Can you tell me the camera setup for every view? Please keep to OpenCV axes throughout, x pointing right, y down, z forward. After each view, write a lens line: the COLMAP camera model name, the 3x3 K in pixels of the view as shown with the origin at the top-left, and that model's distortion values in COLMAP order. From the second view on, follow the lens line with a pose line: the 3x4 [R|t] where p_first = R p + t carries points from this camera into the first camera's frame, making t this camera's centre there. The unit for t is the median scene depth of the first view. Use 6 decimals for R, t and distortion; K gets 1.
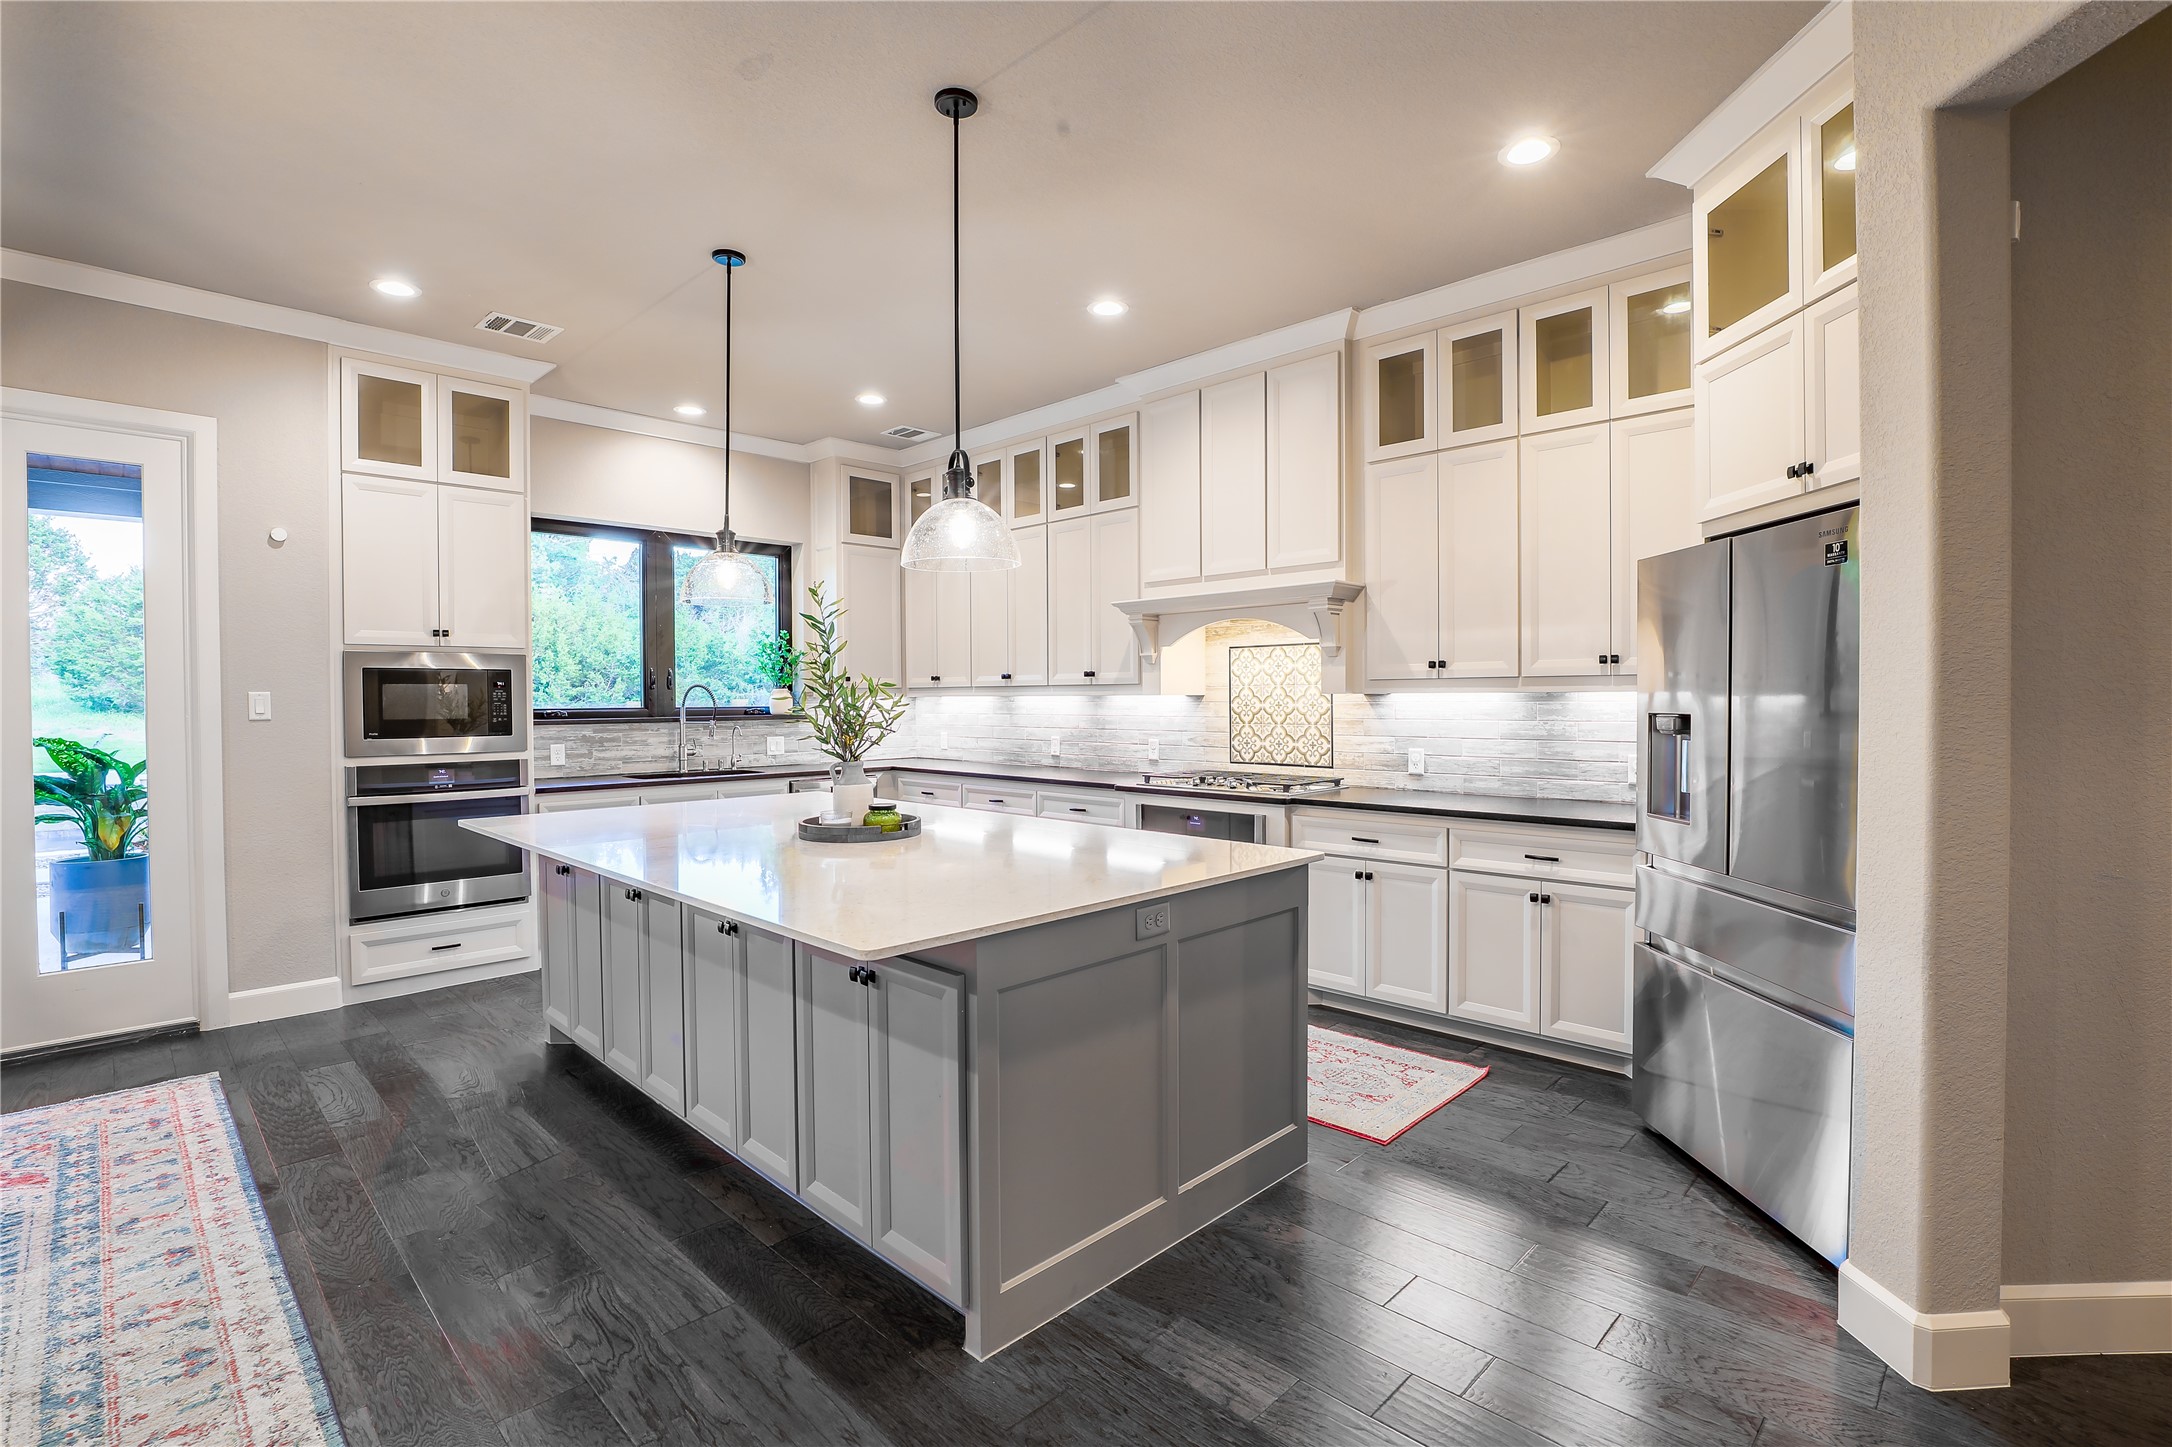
lens RADIAL K [[996.4, 0, 1101.4], [0, 996.4, 713.2], [0, 0, 1]] dist [-0.034924, 0.005871]
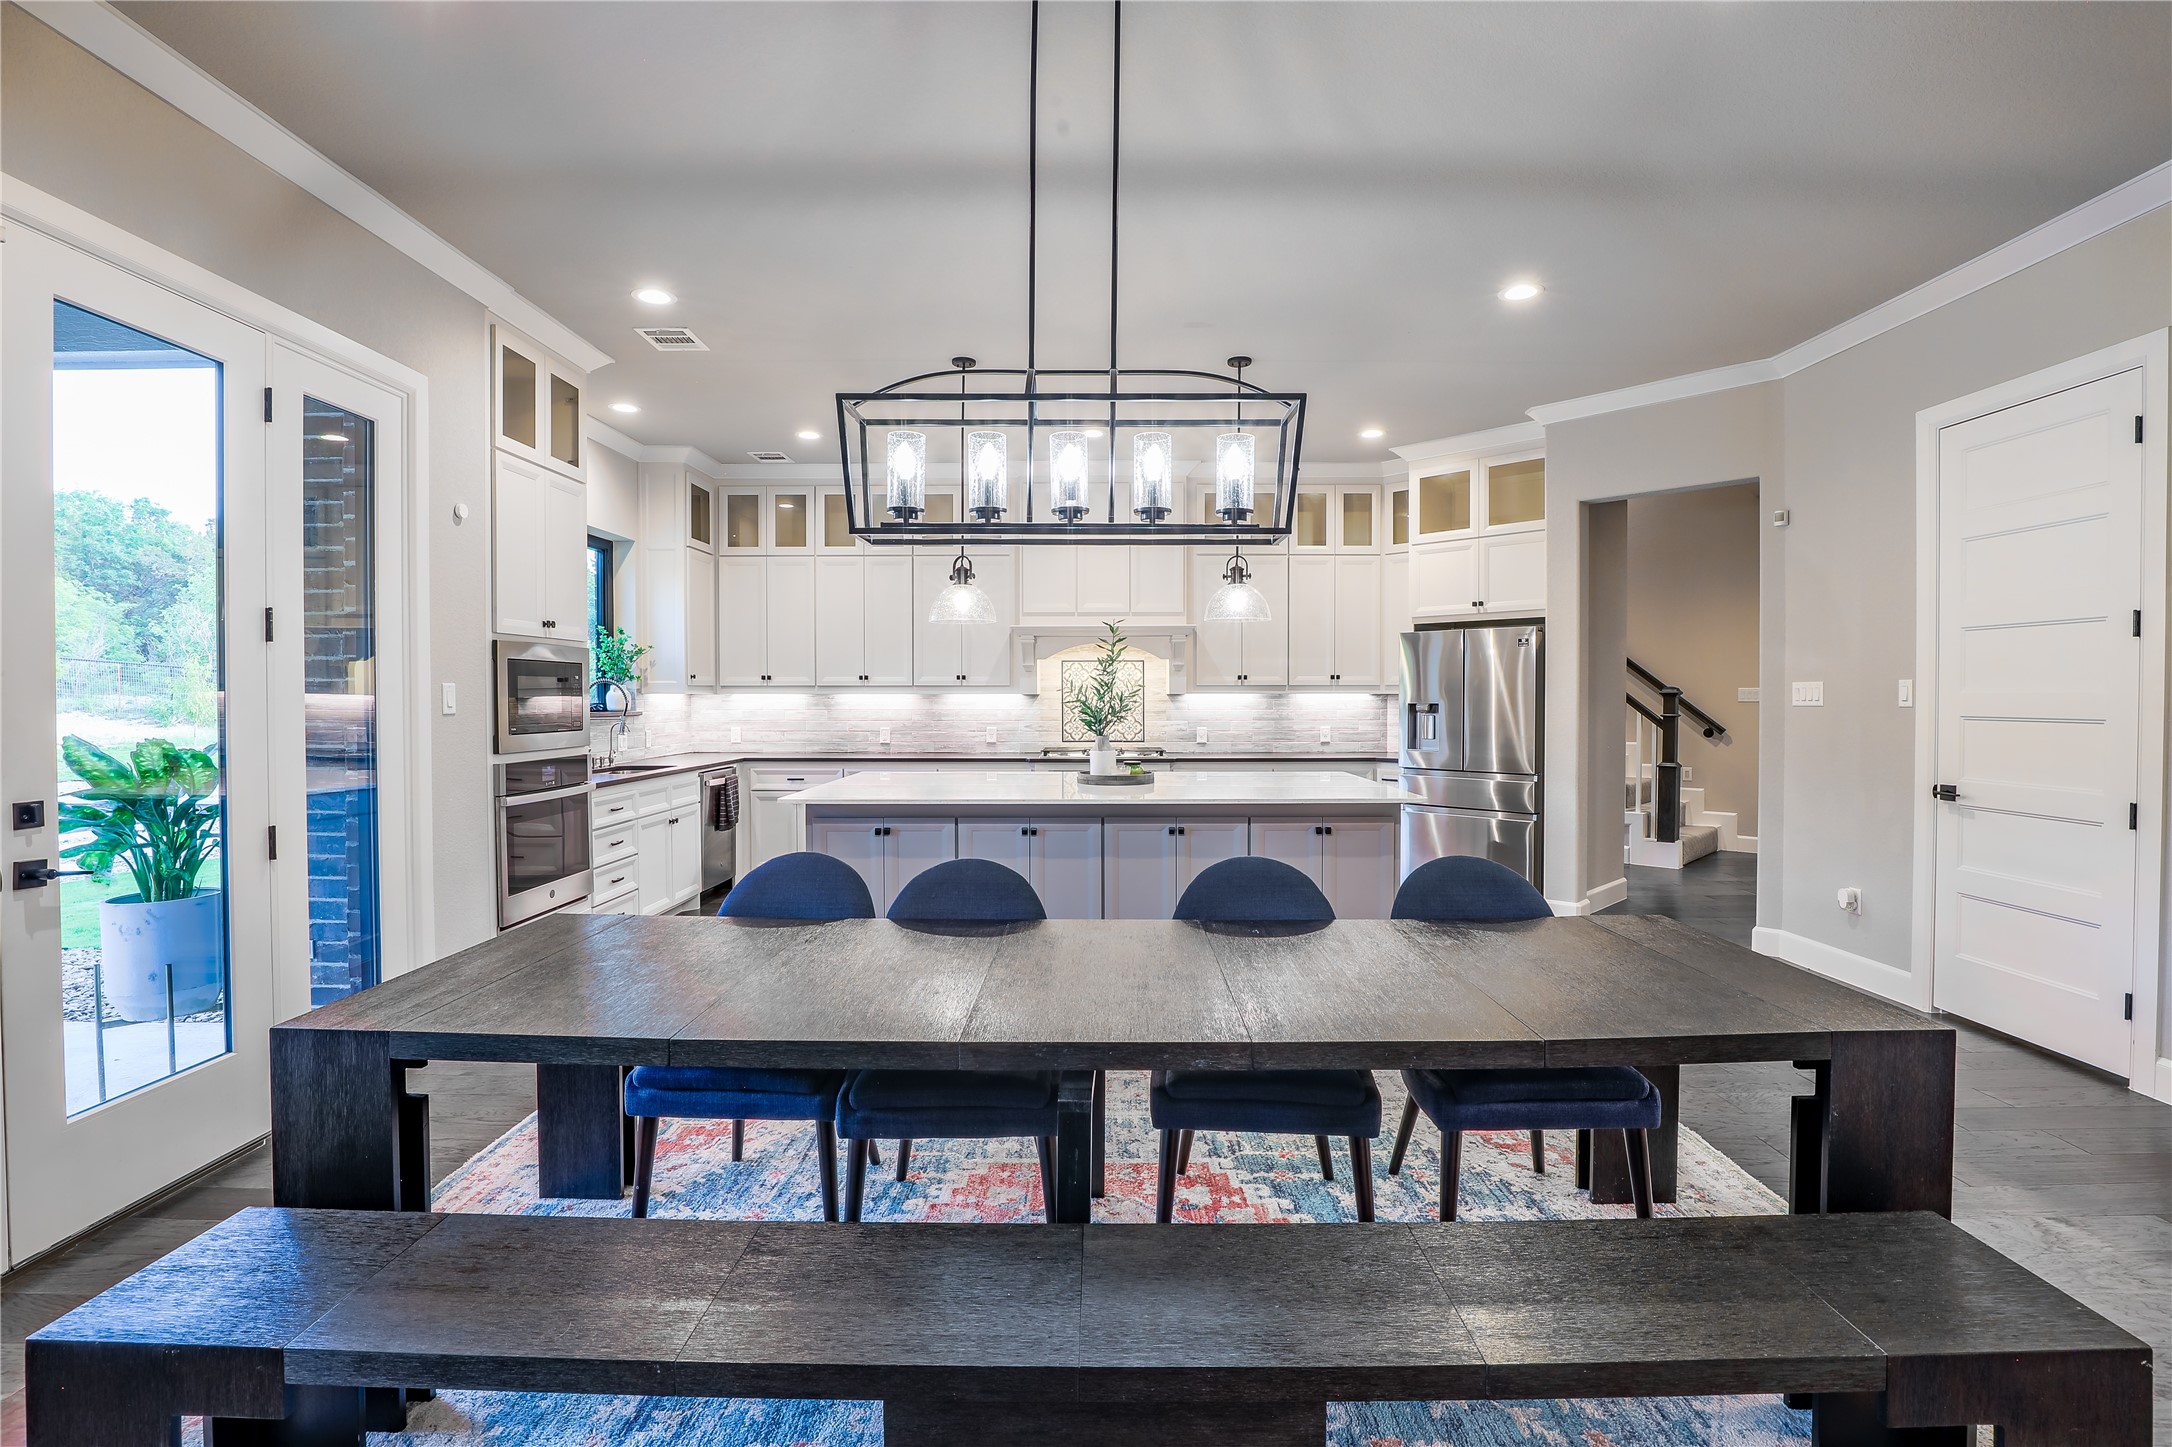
lens RADIAL K [[996.4, 0, 1094.5], [0, 996.4, 715.2], [0, 0, 1]] dist [-0.034924, 0.005871]
pose [[0.720701, -0.007881, 0.693201, -0.955712], [0.007445, 0.999966, 0.003628, 0.008062], [-0.693206, 0.002546, 0.720735, -0.068165]]
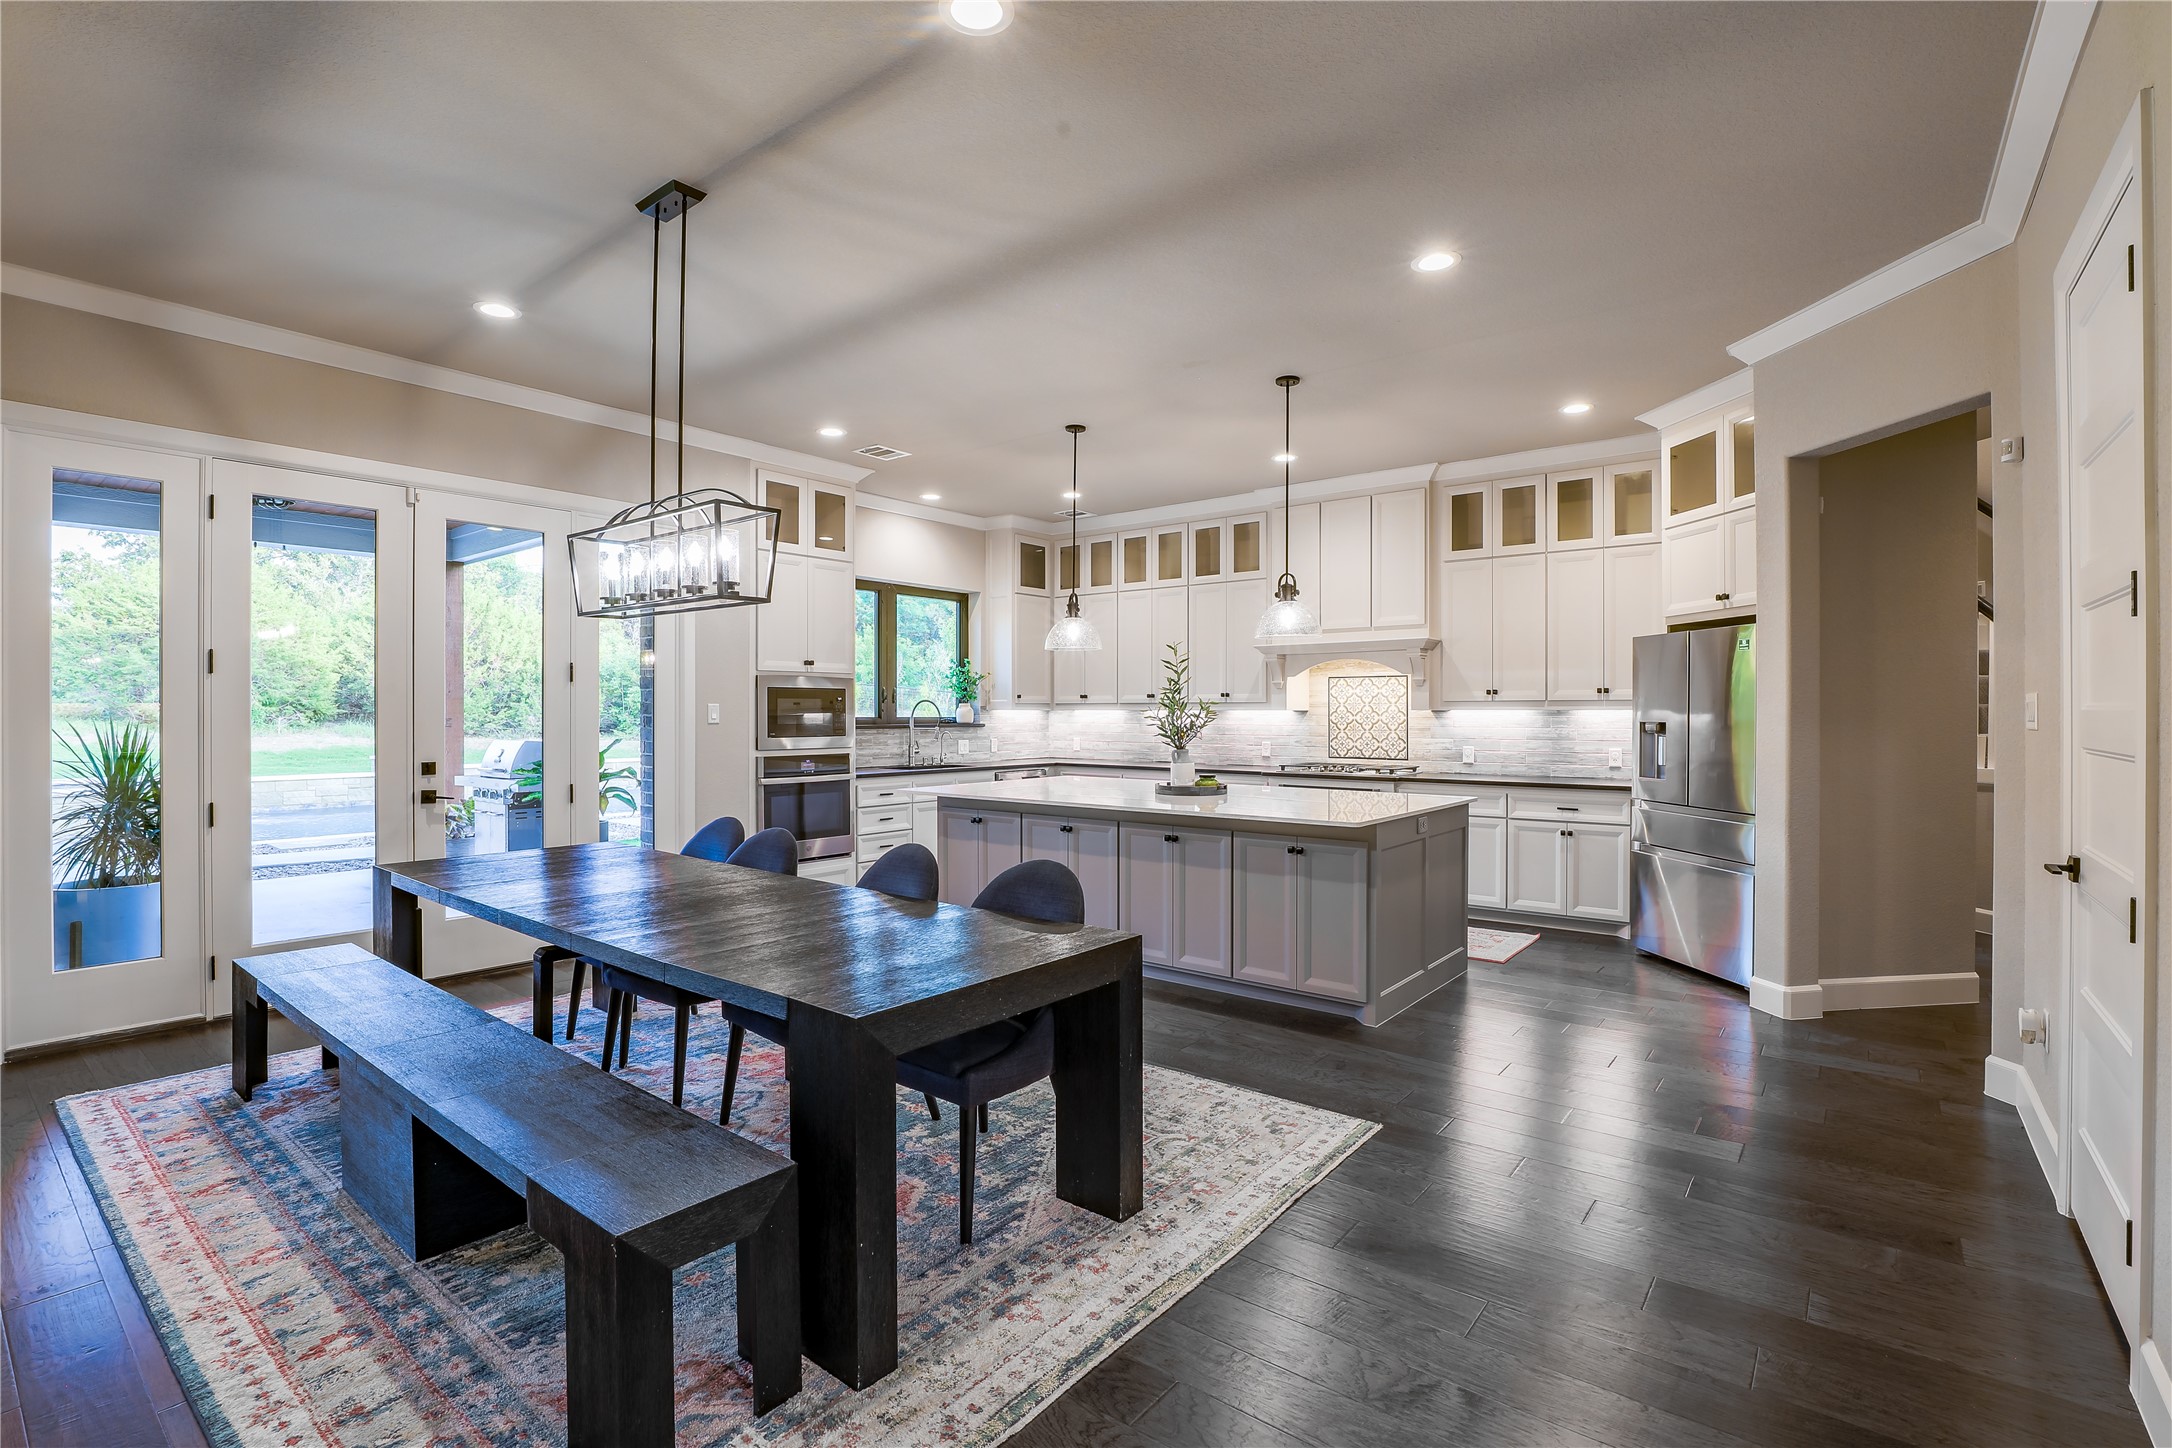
lens RADIAL K [[996.4, 0, 1098.9], [0, 996.4, 713.9], [0, 0, 1]] dist [-0.034924, 0.005871]
pose [[0.994661, 0.006053, 0.103016, -0.404313], [-0.004627, 0.999890, -0.014078, 0.009672], [-0.103090, 0.013526, 0.994580, -0.457276]]
